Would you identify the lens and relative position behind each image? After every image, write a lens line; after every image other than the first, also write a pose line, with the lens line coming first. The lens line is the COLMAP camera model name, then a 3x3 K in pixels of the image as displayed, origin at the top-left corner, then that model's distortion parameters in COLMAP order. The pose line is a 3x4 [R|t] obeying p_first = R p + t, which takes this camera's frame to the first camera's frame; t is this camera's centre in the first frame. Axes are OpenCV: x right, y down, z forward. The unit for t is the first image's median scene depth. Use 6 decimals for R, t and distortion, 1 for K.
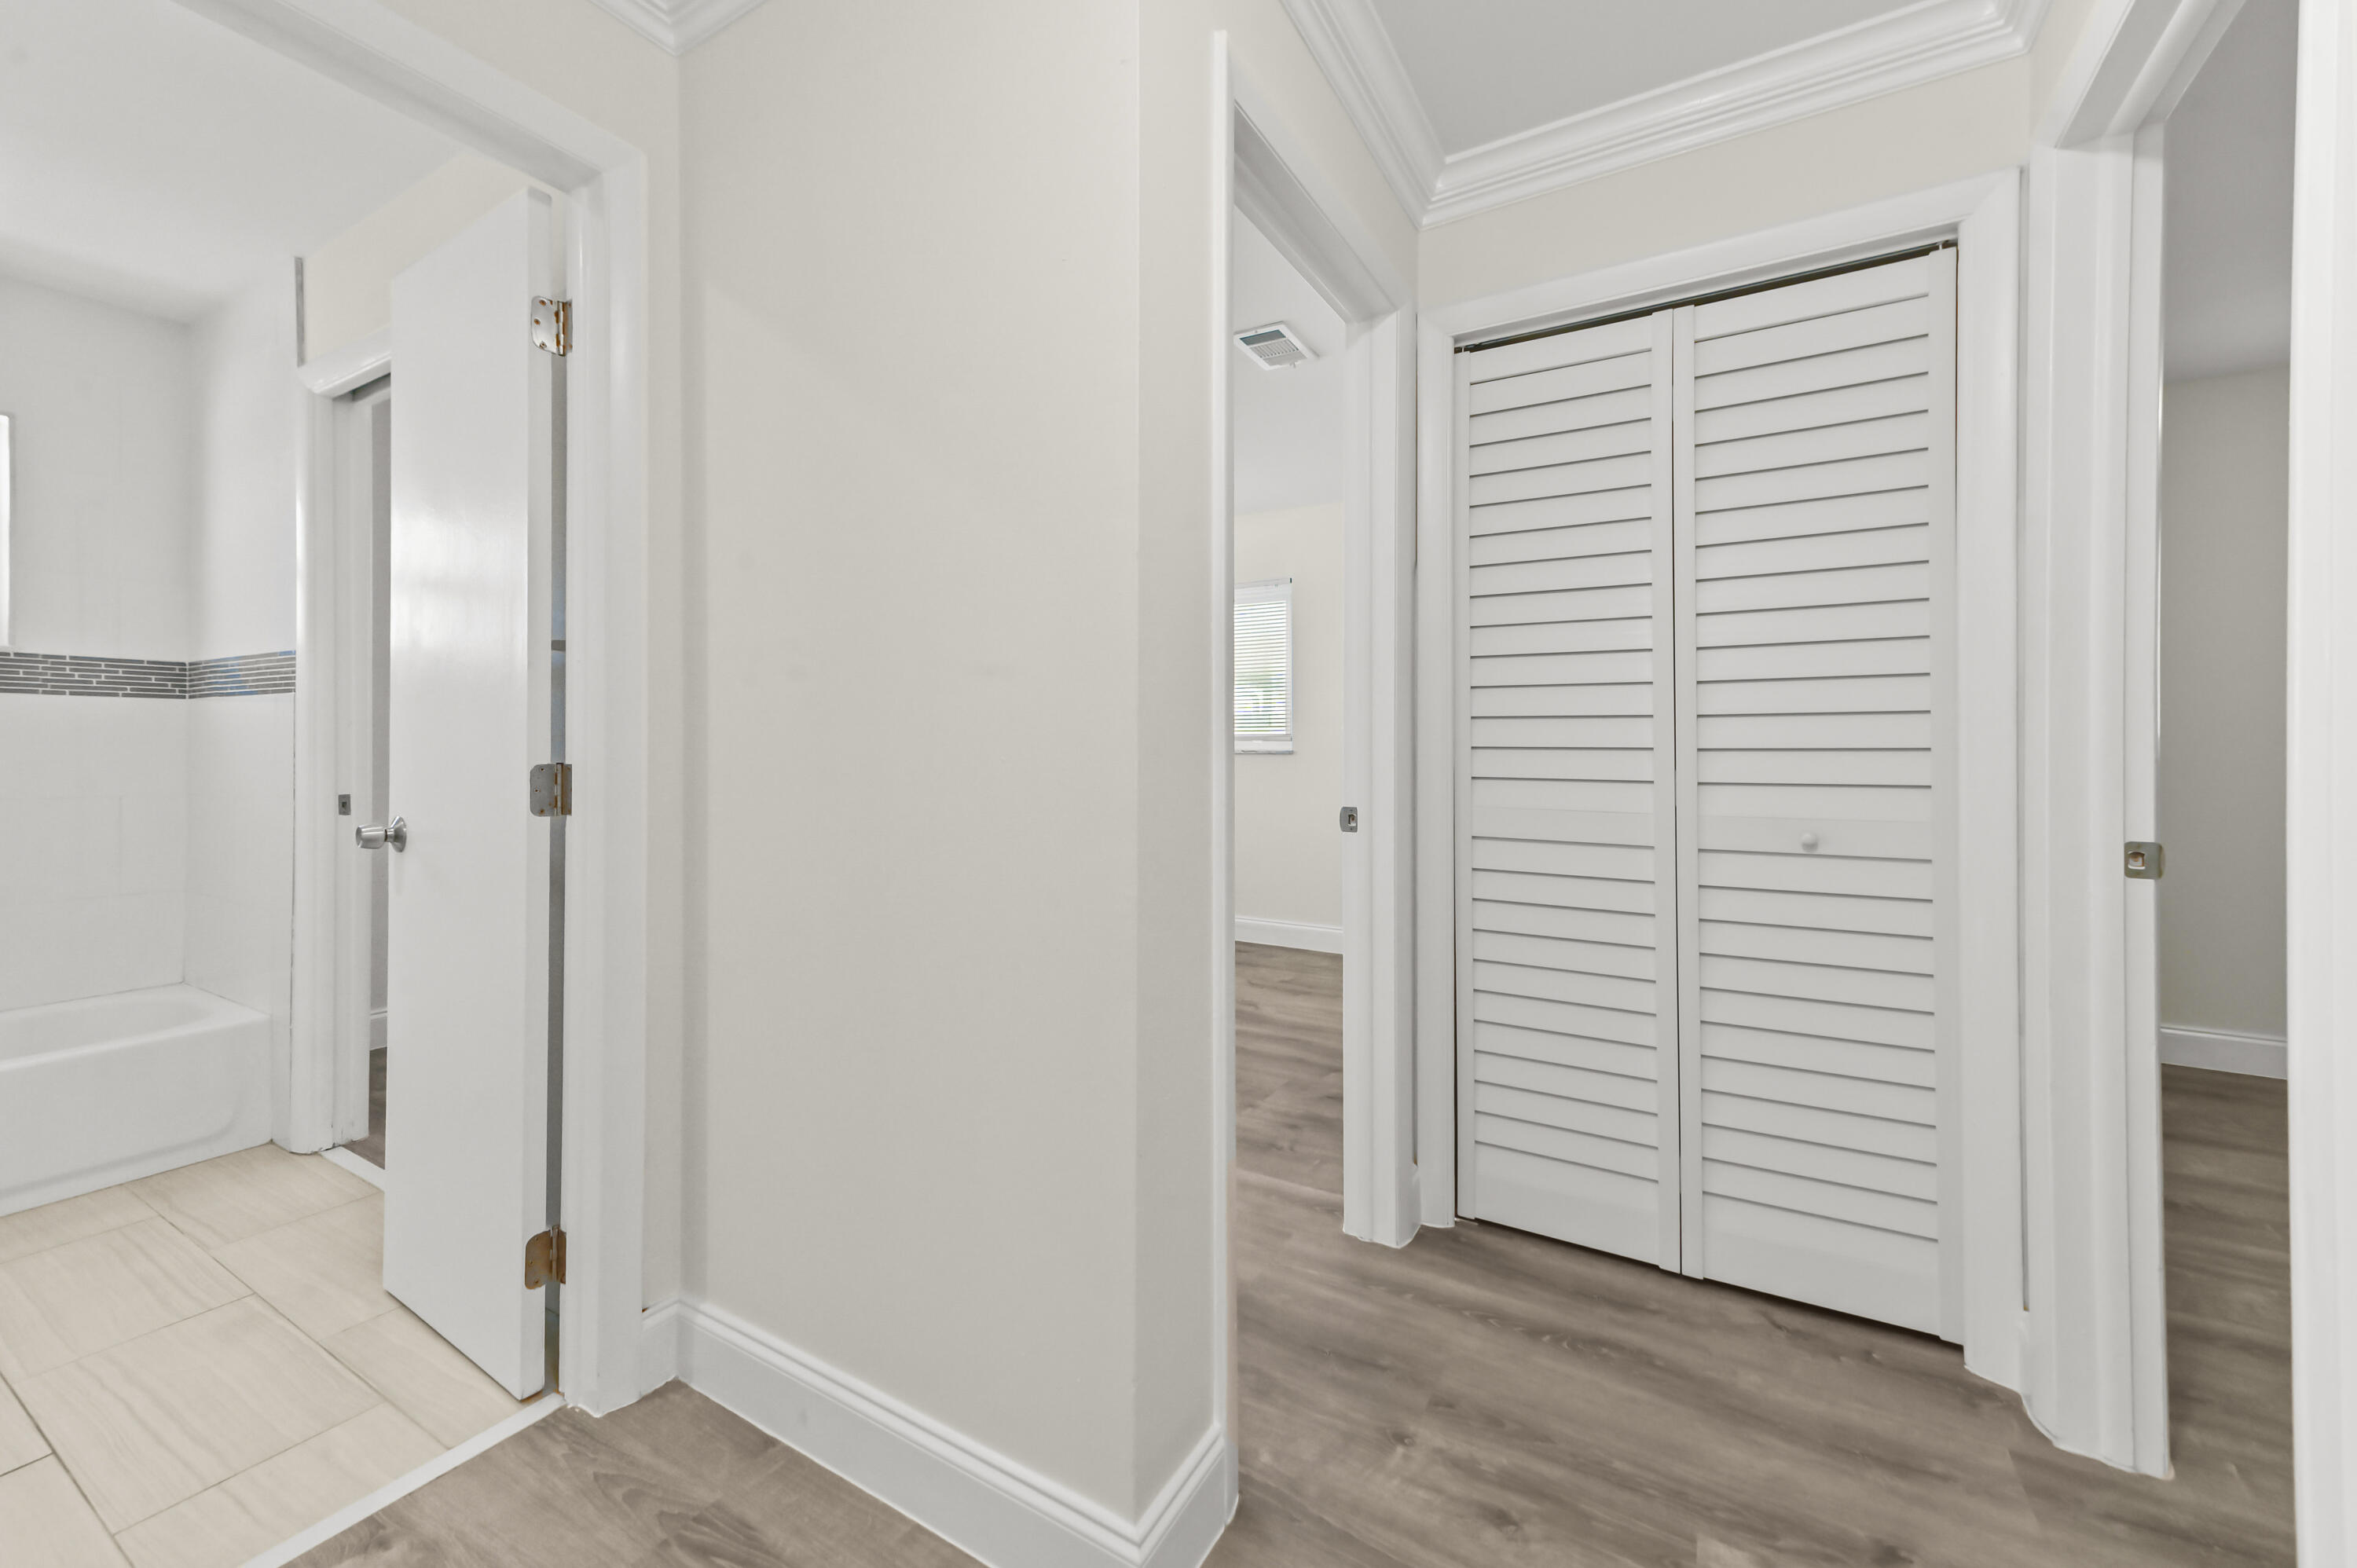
lens RADIAL K [[938.7, 0, 1184.6], [0, 938.7, 756.5], [0, 0, 1]] dist [0.011882, 0.000127]
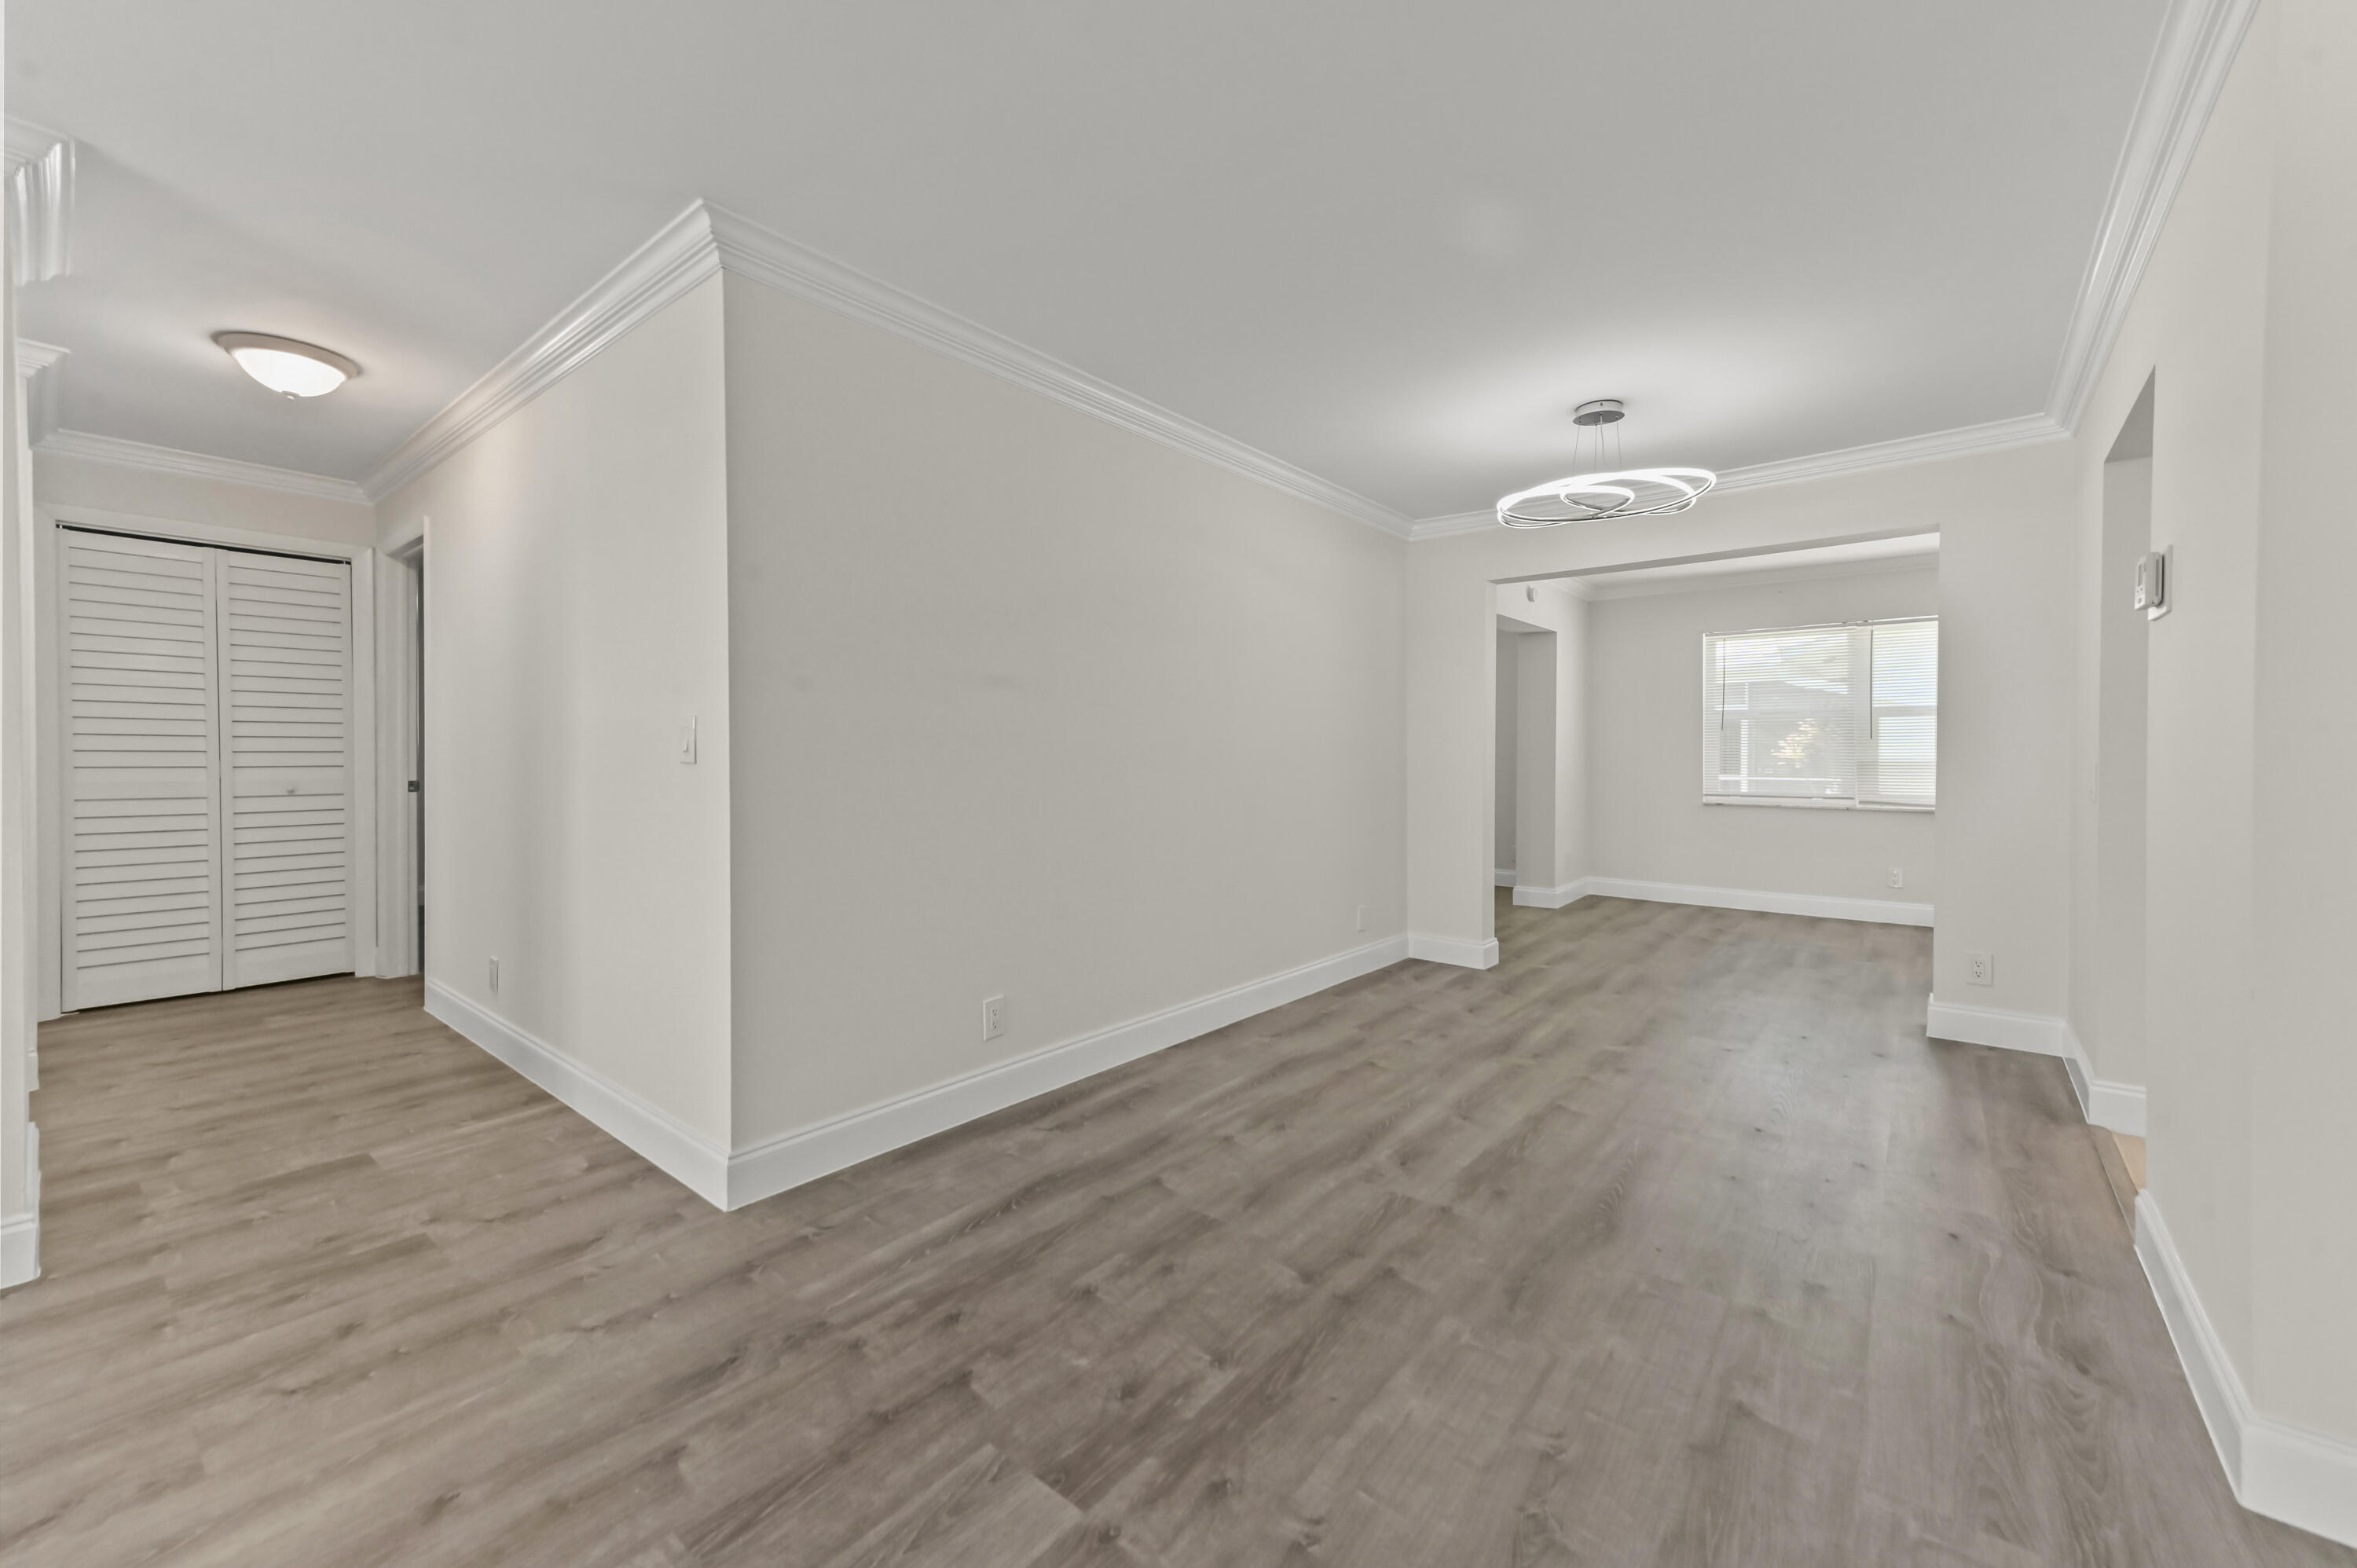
lens RADIAL K [[938.7, 0, 1184.6], [0, 938.7, 756.5], [0, 0, 1]] dist [0.011882, 0.000127]
pose [[0.136632, -0.004526, 0.990612, -1.390750], [0.000742, 0.999990, 0.004467, -0.005205], [-0.990622, 0.000125, 0.136634, -1.555855]]
